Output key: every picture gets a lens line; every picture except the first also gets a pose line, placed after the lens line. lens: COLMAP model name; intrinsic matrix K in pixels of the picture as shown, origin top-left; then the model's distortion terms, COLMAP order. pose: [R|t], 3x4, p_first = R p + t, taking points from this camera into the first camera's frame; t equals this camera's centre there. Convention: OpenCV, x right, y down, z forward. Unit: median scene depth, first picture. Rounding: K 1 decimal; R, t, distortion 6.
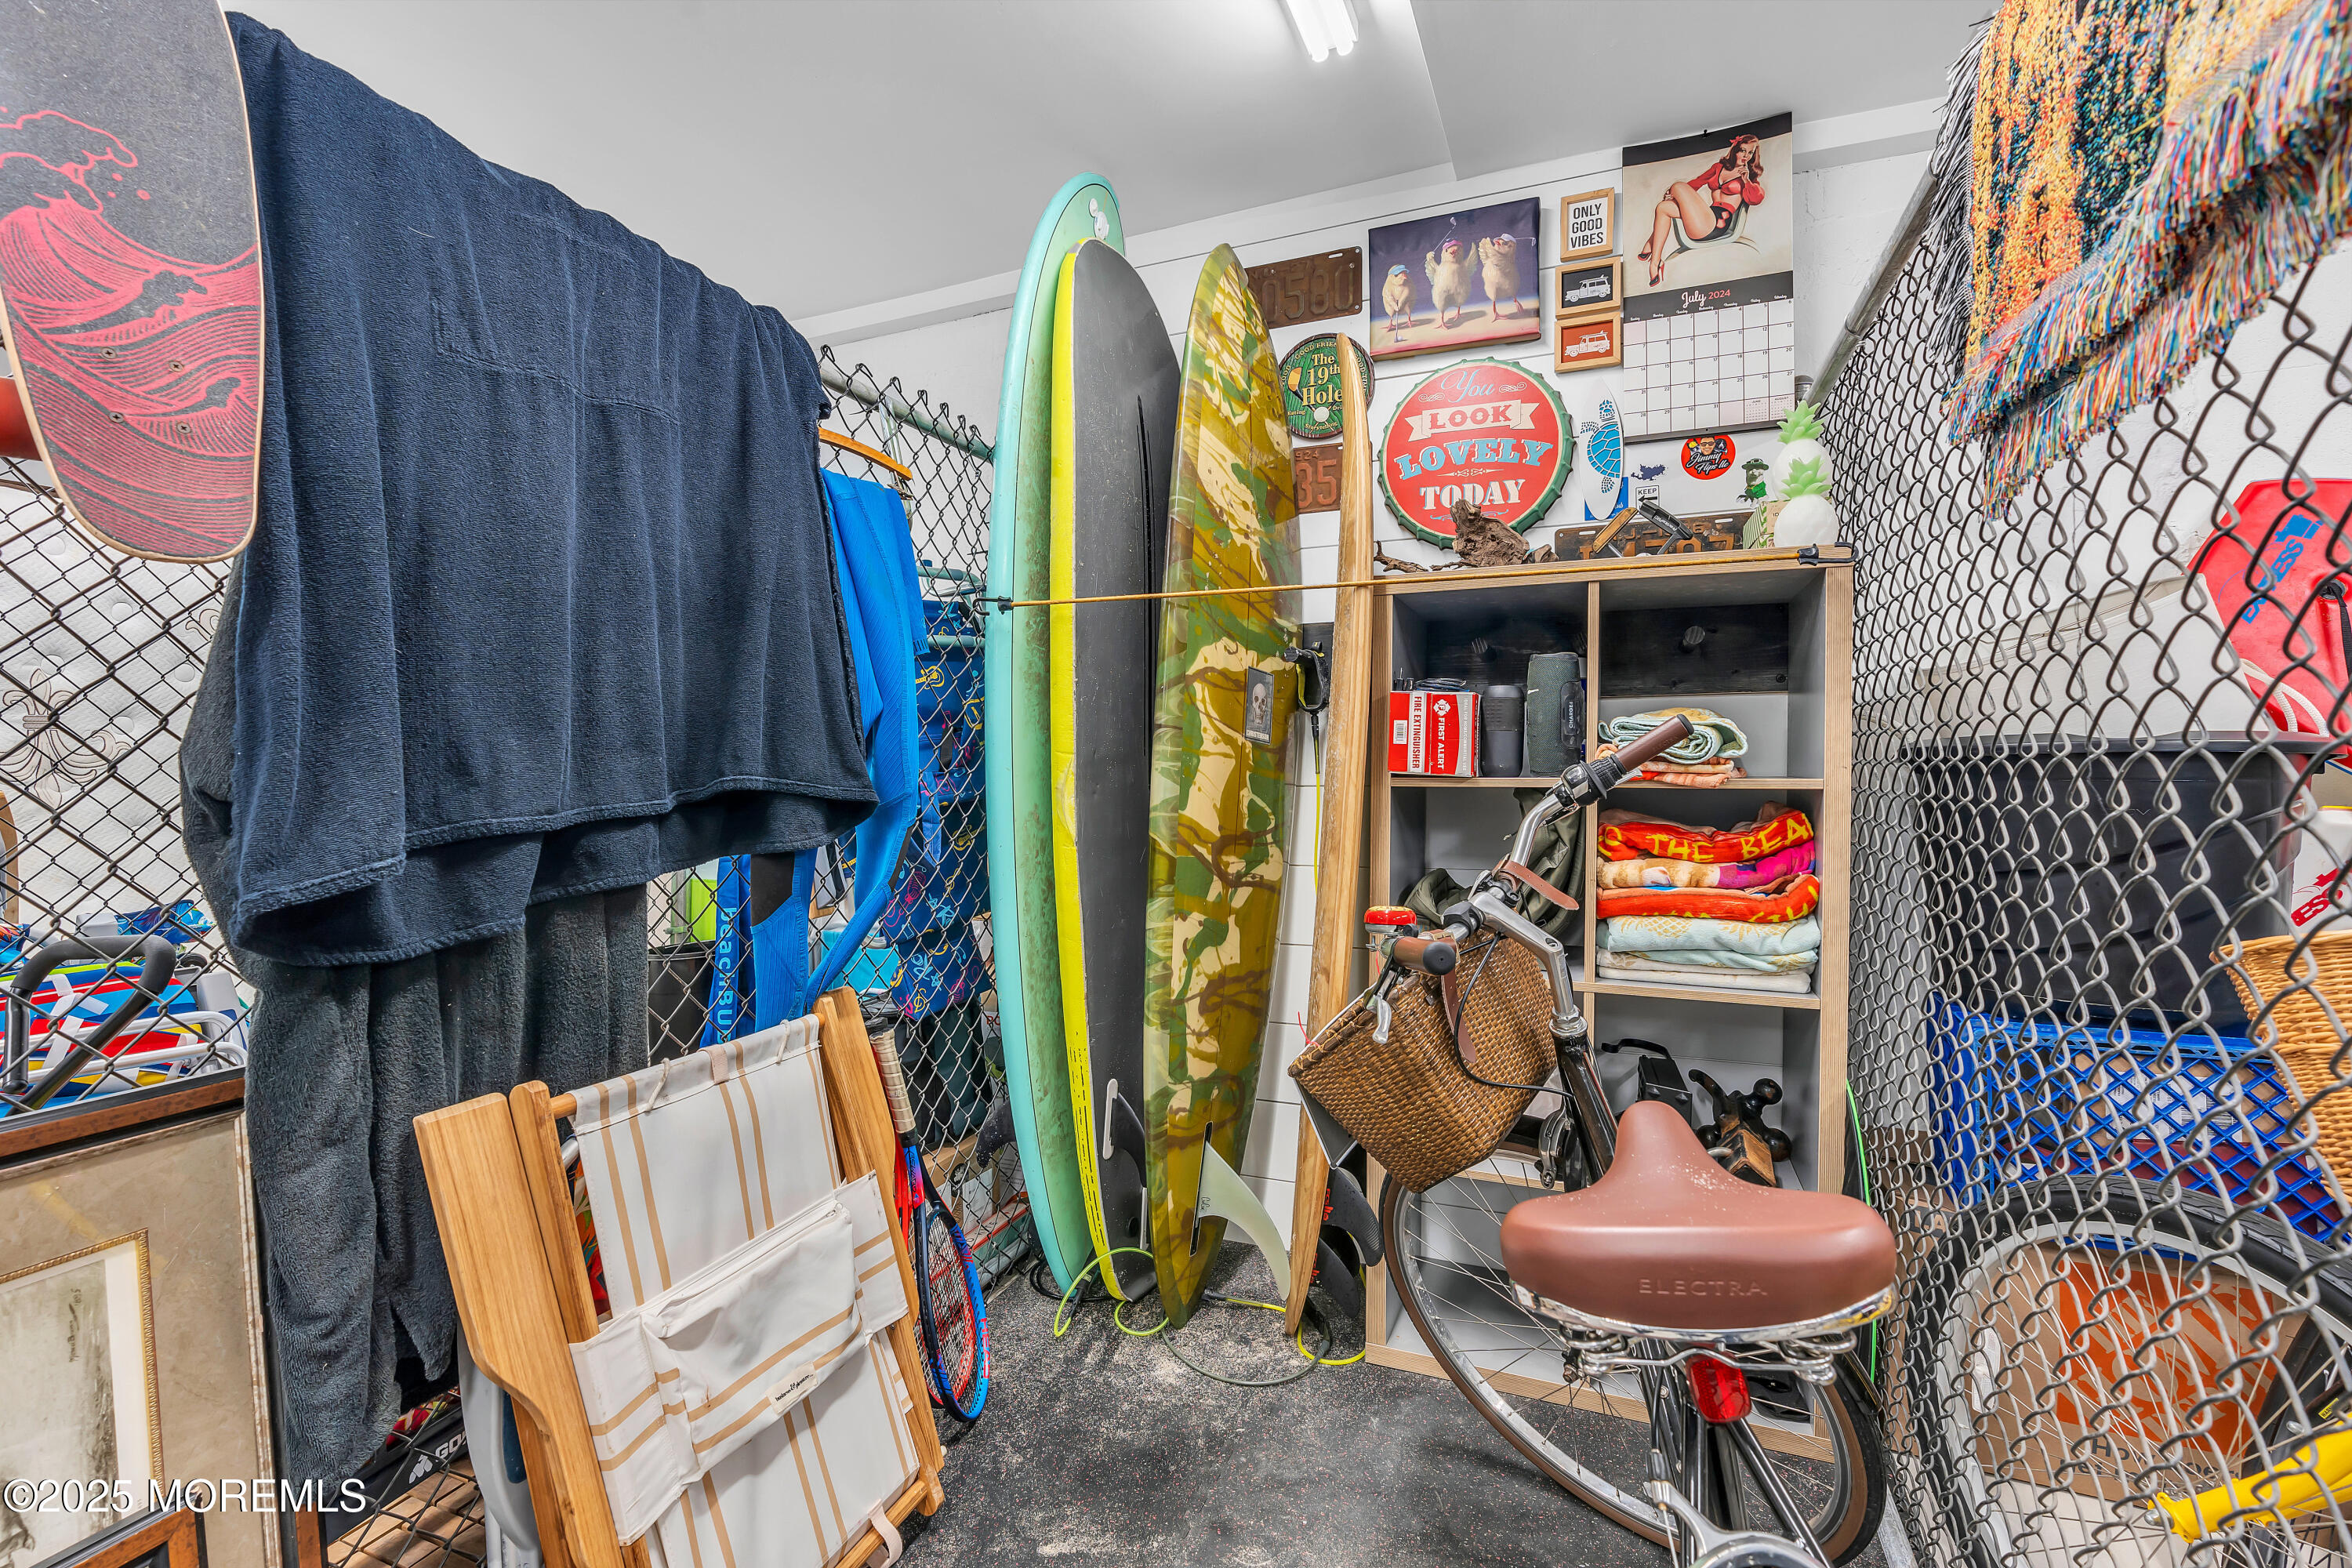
lens RADIAL K [[1046.6, 0, 1173.4], [0, 1046.6, 777.6], [0, 0, 1]] dist [-0.003983, 0.001488]
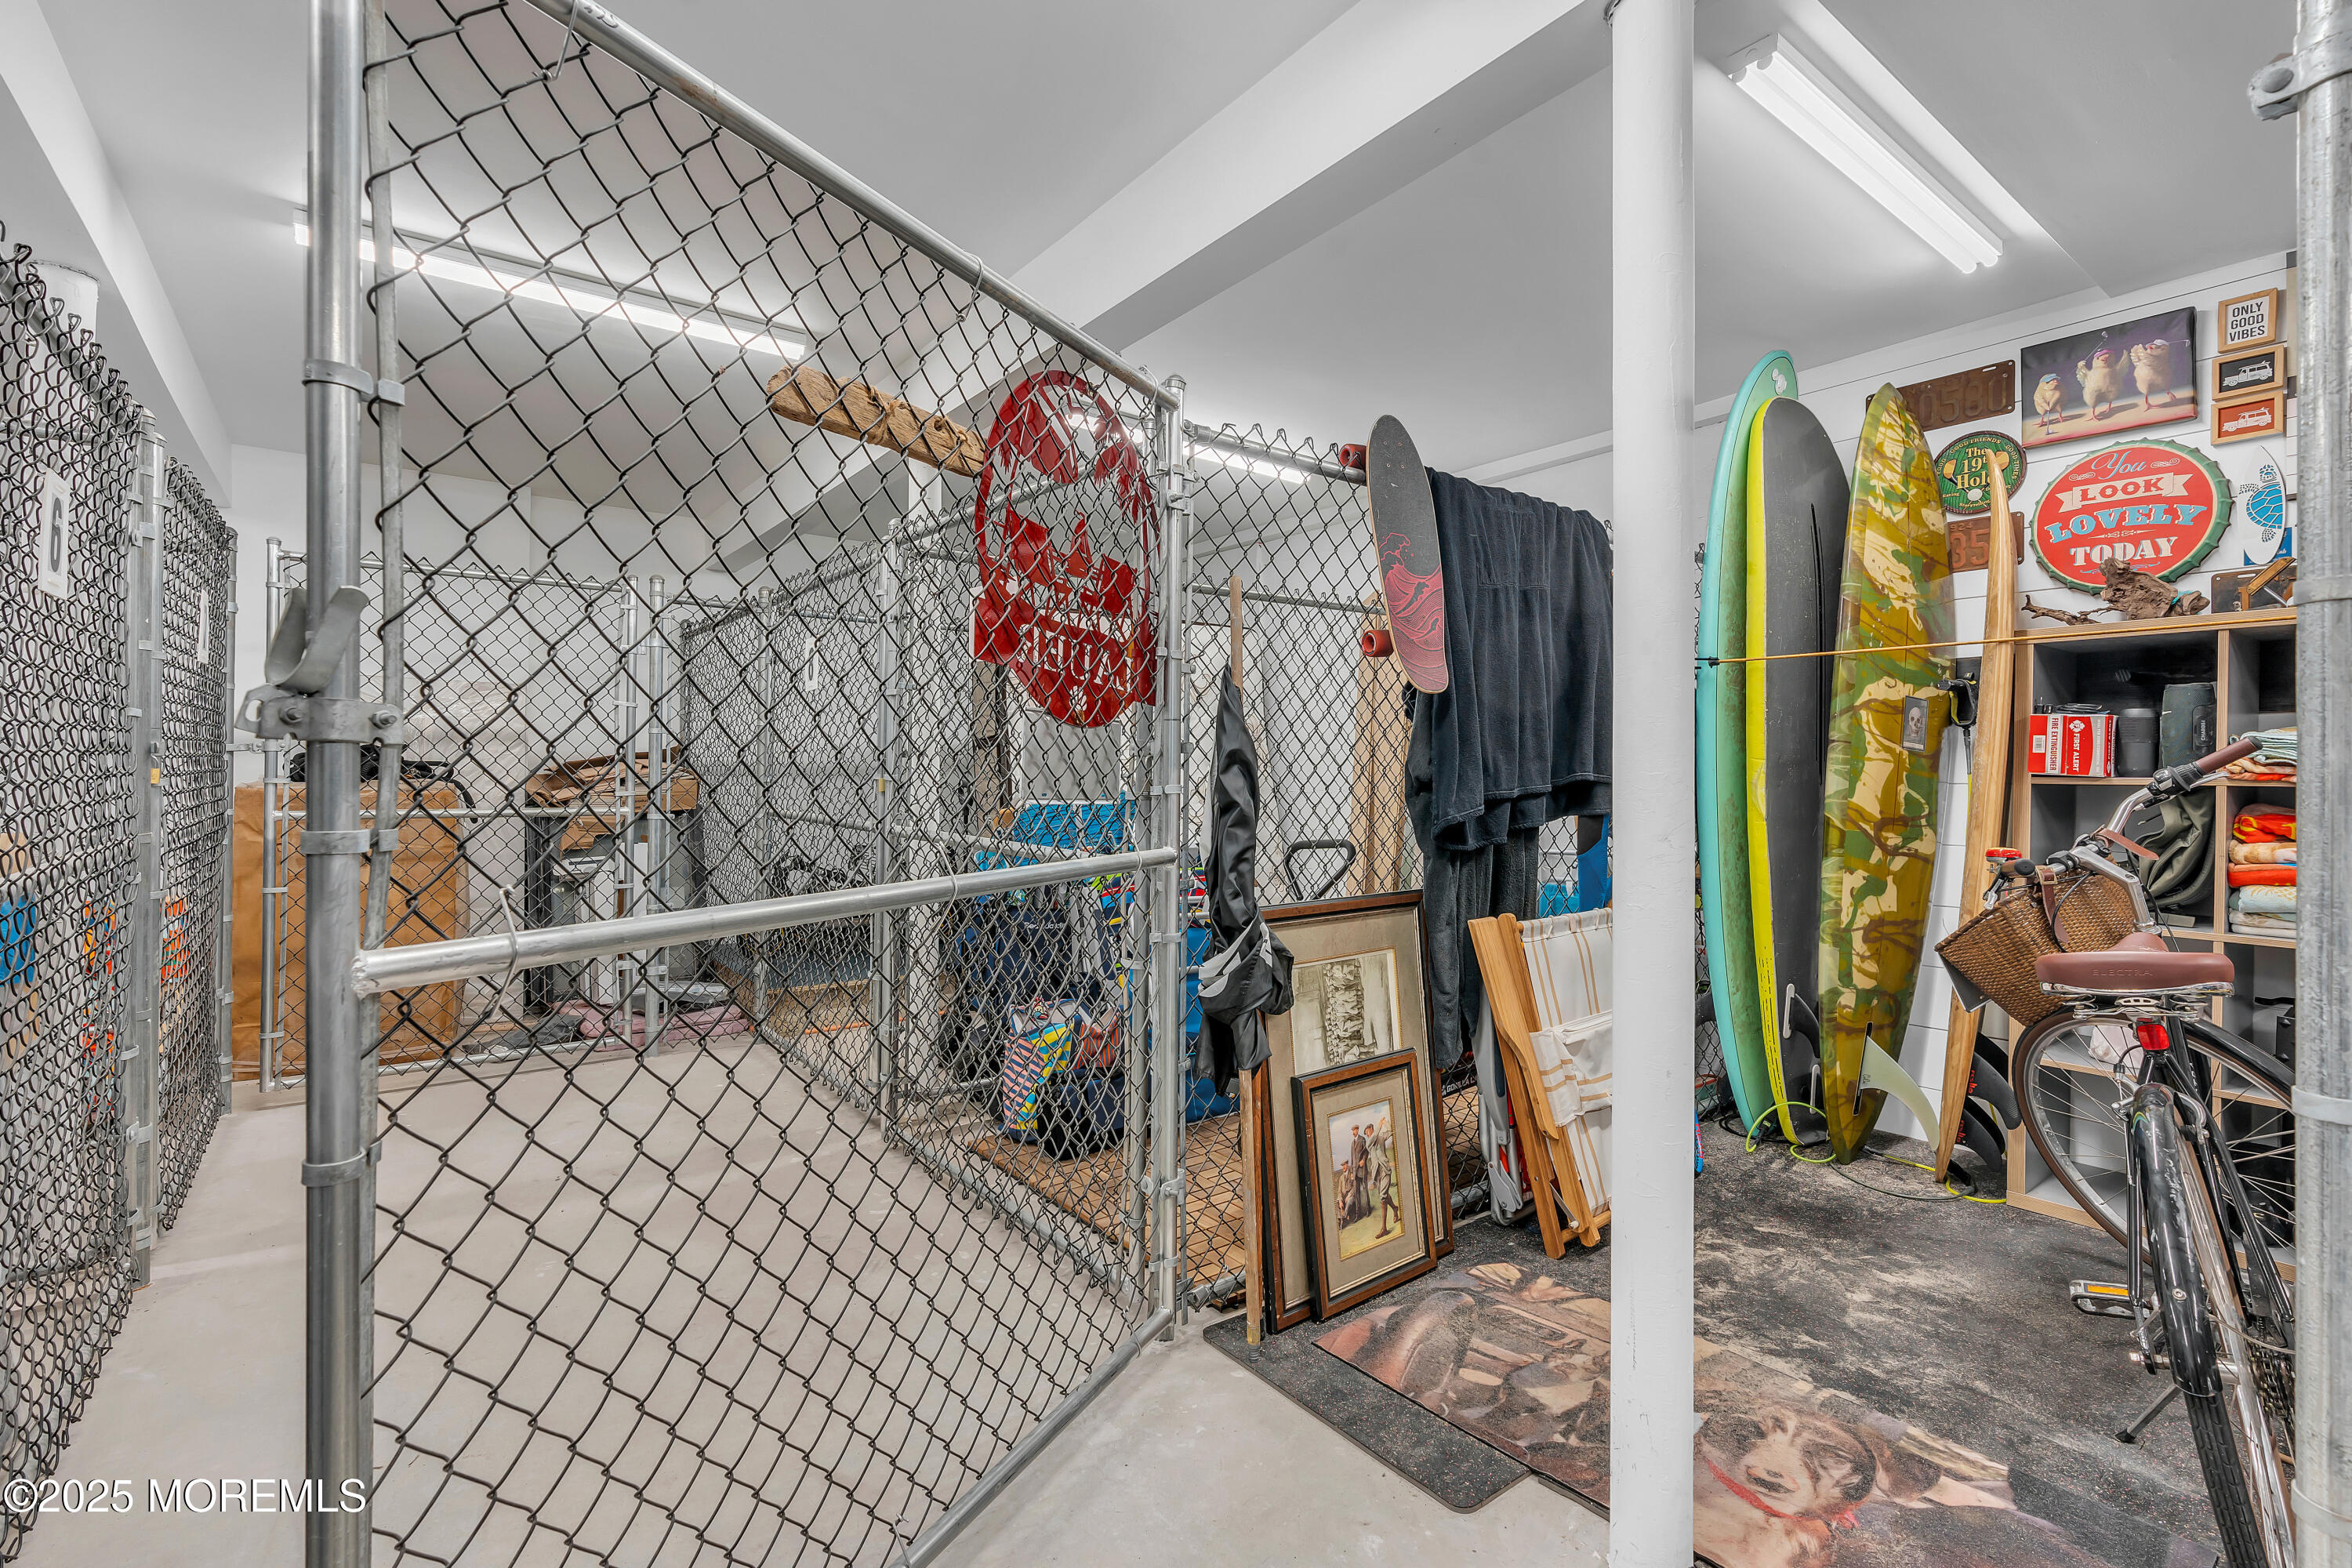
lens RADIAL K [[1046.6, 0, 1182.4], [0, 1046.6, 771.4], [0, 0, 1]] dist [-0.003983, 0.001488]
pose [[0.863805, 0.005190, -0.503800, -0.058620], [-0.007651, 0.999967, -0.002818, 0.004337], [0.503769, 0.006289, 0.863816, -0.685585]]
